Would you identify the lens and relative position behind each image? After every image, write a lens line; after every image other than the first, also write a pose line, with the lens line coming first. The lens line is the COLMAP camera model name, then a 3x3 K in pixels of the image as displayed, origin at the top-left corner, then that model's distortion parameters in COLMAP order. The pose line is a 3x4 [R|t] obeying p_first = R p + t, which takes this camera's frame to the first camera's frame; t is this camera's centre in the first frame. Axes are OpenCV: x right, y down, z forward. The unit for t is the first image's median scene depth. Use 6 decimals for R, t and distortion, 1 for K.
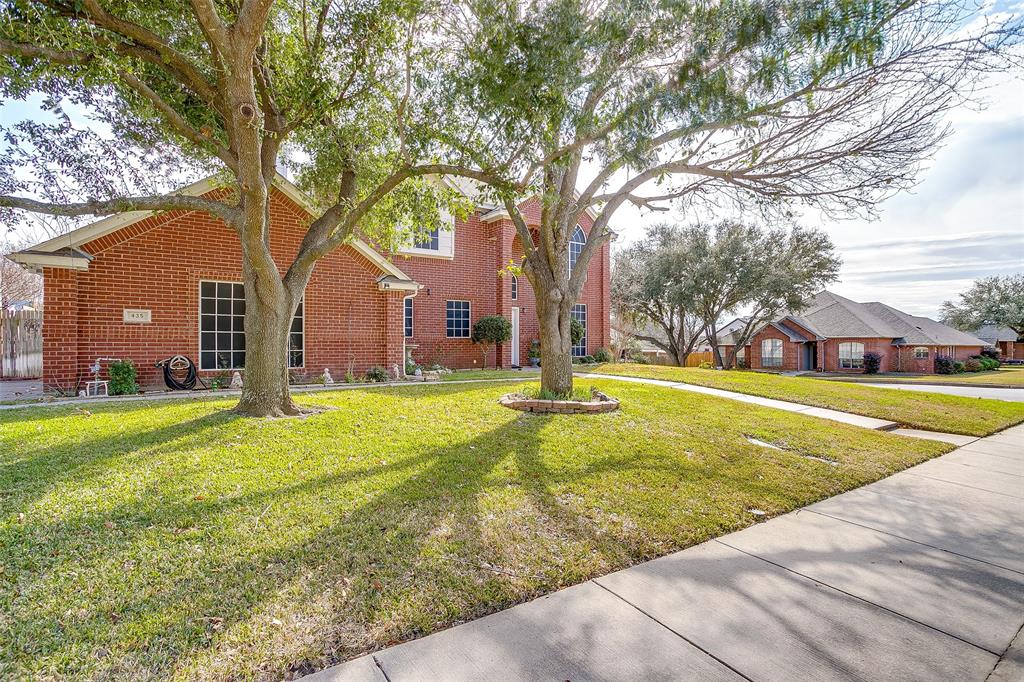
lens RADIAL K [[499.6, 0, 508.3], [0, 499.6, 336.8], [0, 0, 1]] dist [-0.053499, 0.029886]
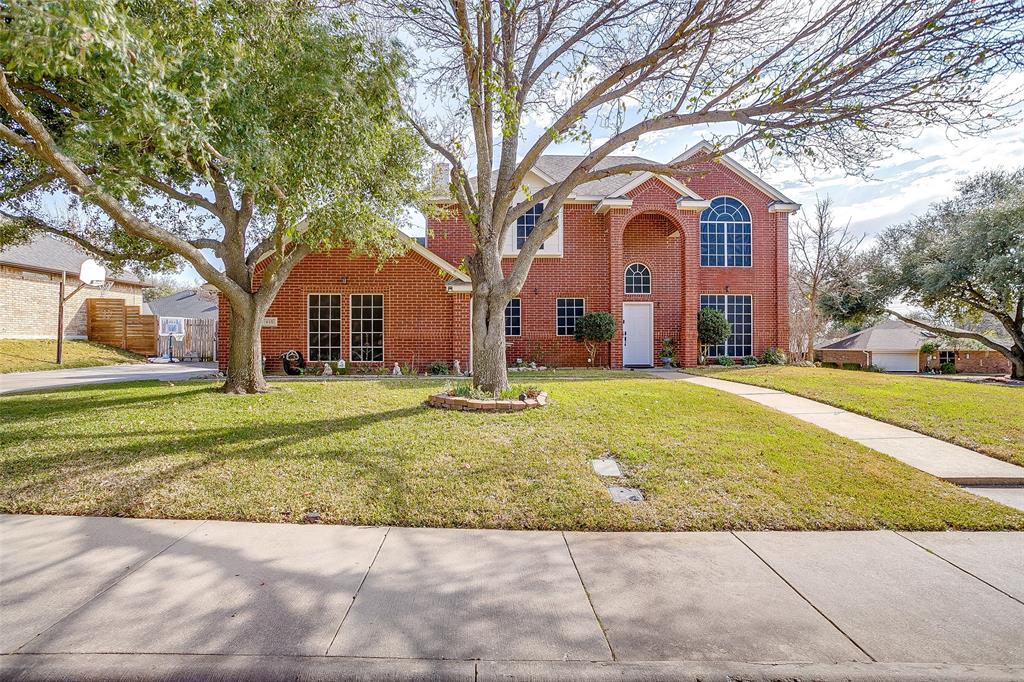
lens RADIAL K [[499.6, 0, 503.3], [0, 499.6, 345.5], [0, 0, 1]] dist [-0.053499, 0.029886]
pose [[0.831291, 0.000371, -0.555837, 0.352232], [0.008617, 0.999871, 0.013555, 0.006799], [0.555770, -0.016058, 0.831181, 0.114088]]
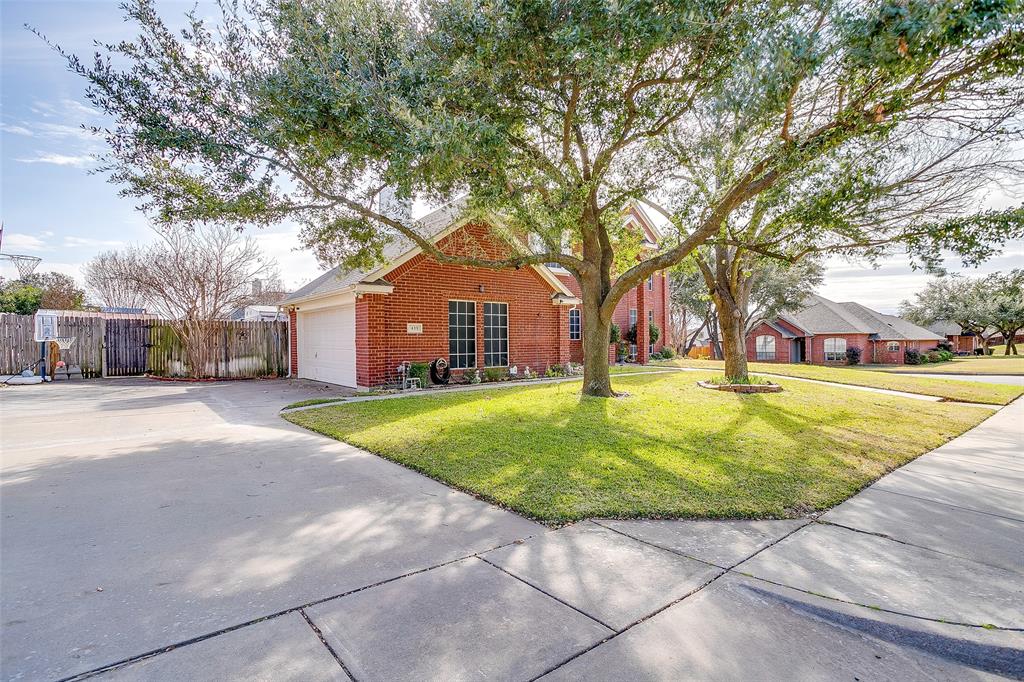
lens RADIAL K [[499.6, 0, 507.4], [0, 499.6, 338.3], [0, 0, 1]] dist [-0.053499, 0.029886]
pose [[0.997193, -0.009317, 0.074292, -0.363049], [0.008487, 0.999898, 0.011477, -0.017627], [-0.074391, -0.010814, 0.997171, -0.208332]]
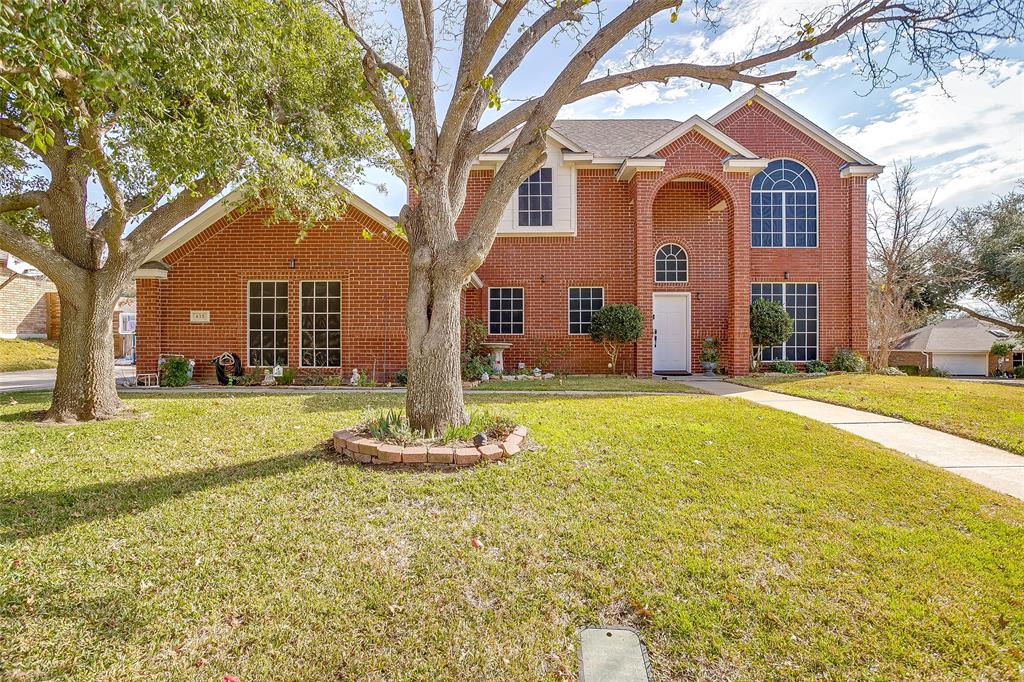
lens RADIAL K [[499.6, 0, 503.2], [0, 499.6, 344.8], [0, 0, 1]] dist [-0.053499, 0.029886]
pose [[0.800379, 0.002209, -0.599490, 0.278361], [0.007356, 0.999882, 0.013505, 0.006763], [0.599449, -0.015219, 0.800268, 0.307731]]
